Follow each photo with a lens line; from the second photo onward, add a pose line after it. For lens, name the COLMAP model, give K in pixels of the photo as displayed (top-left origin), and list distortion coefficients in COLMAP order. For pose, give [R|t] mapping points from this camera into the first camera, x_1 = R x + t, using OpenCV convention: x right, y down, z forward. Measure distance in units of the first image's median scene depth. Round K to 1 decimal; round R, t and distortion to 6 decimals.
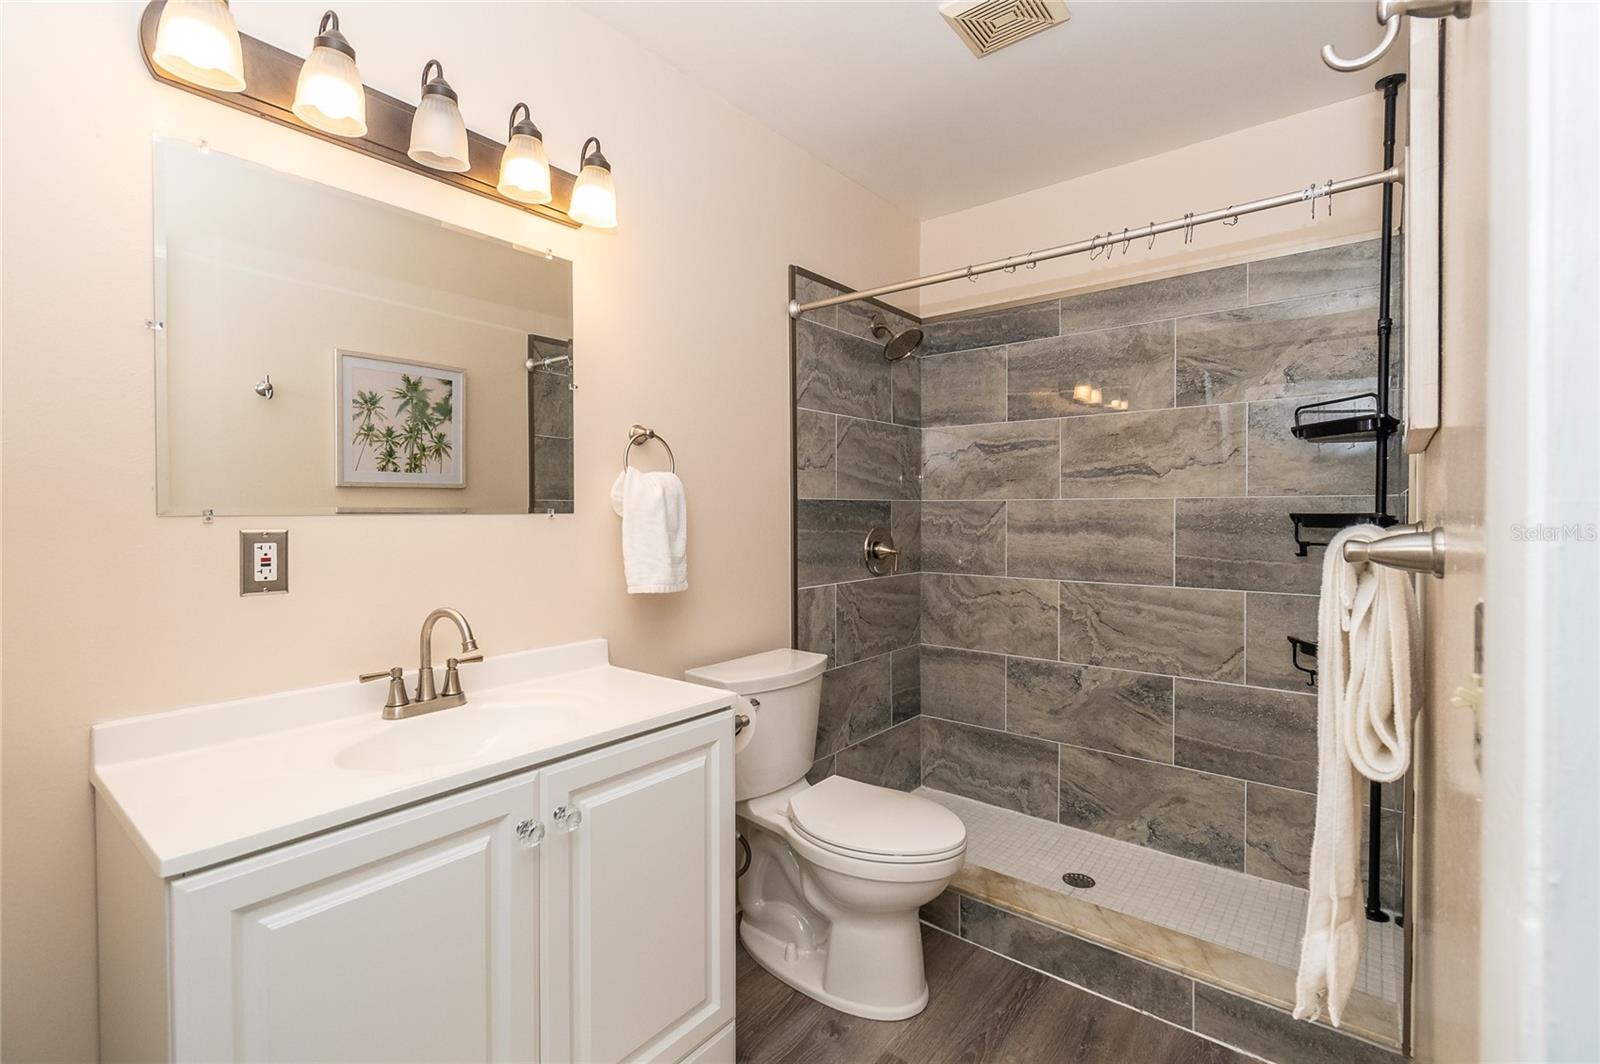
lens RADIAL K [[709.9, 0, 795.0], [0, 709.9, 523.5], [0, 0, 1]] dist [0.013528, -0.002553]
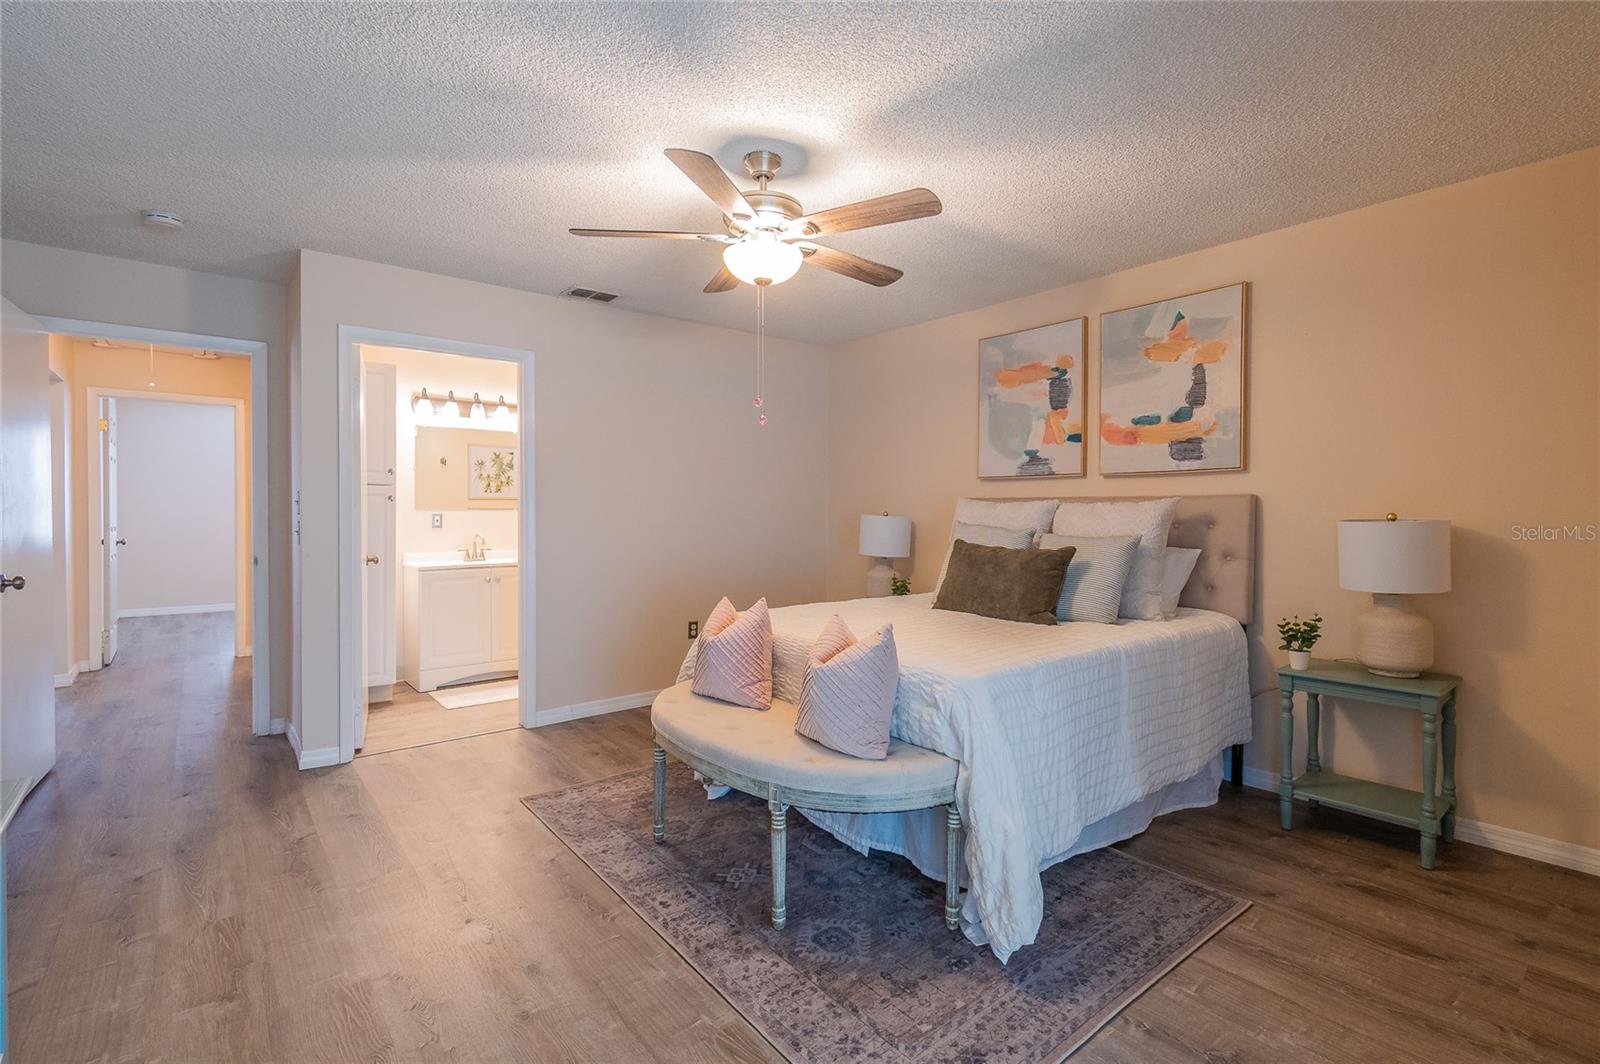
lens RADIAL K [[709.9, 0, 759.5], [0, 709.9, 520.1], [0, 0, 1]] dist [0.013528, -0.002553]
pose [[0.972186, 0.005291, -0.234151, 0.870059], [-0.005943, 0.999980, -0.002078, 0.019179], [0.234136, 0.003412, 0.972198, -1.099436]]
